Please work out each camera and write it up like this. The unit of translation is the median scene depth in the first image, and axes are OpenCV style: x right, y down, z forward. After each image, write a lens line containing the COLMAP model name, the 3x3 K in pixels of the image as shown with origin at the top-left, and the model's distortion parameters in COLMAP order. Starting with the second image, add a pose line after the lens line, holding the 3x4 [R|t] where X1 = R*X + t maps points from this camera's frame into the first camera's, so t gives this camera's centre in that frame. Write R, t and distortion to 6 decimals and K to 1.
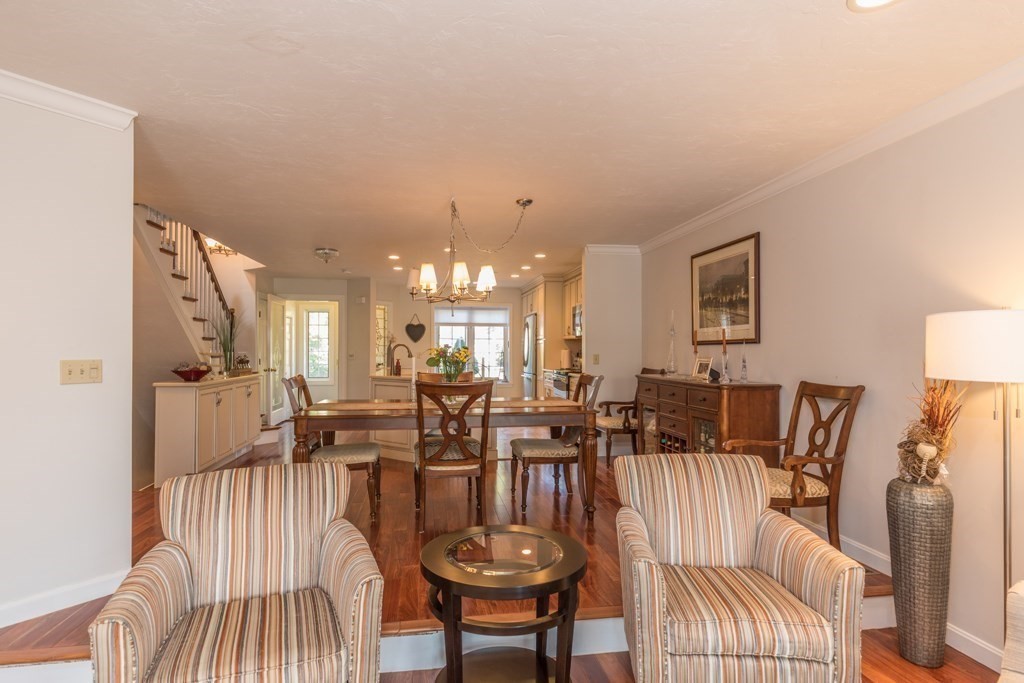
lens RADIAL K [[543.3, 0, 510.0], [0, 543.3, 341.3], [0, 0, 1]] dist [0.001873, -0.001245]
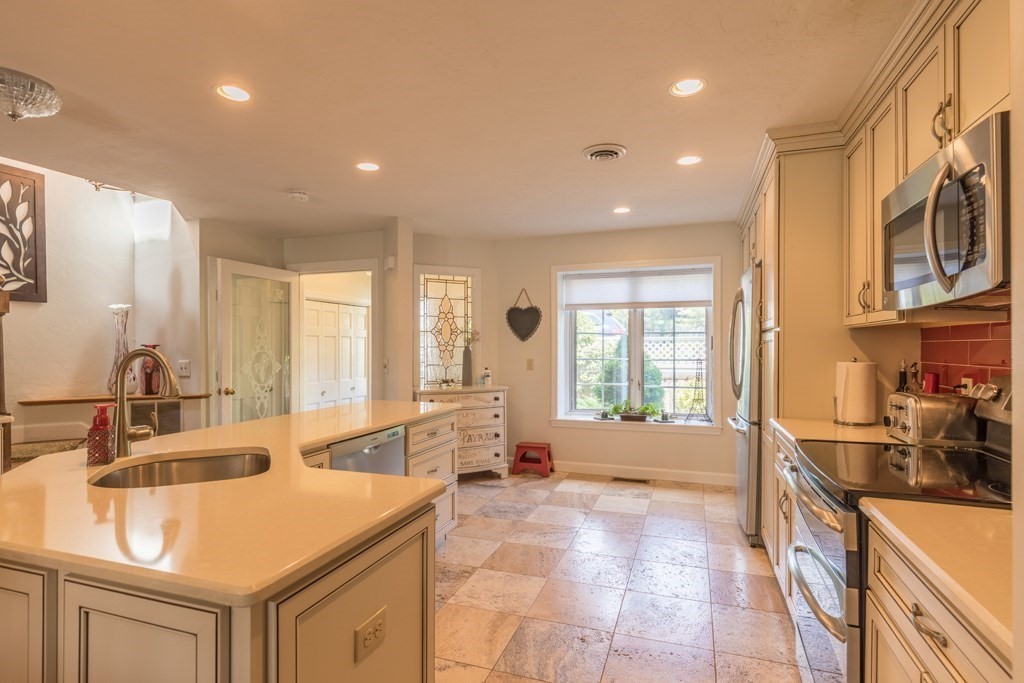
lens RADIAL K [[512.1, 0, 508.5], [0, 512.1, 342.9], [0, 0, 1]] dist [0.004584, -0.001066]
pose [[0.875625, -0.006295, -0.482951, 0.060560], [0.010448, 0.999928, 0.005909, 0.000968], [0.482879, -0.010220, 0.875627, 0.550162]]
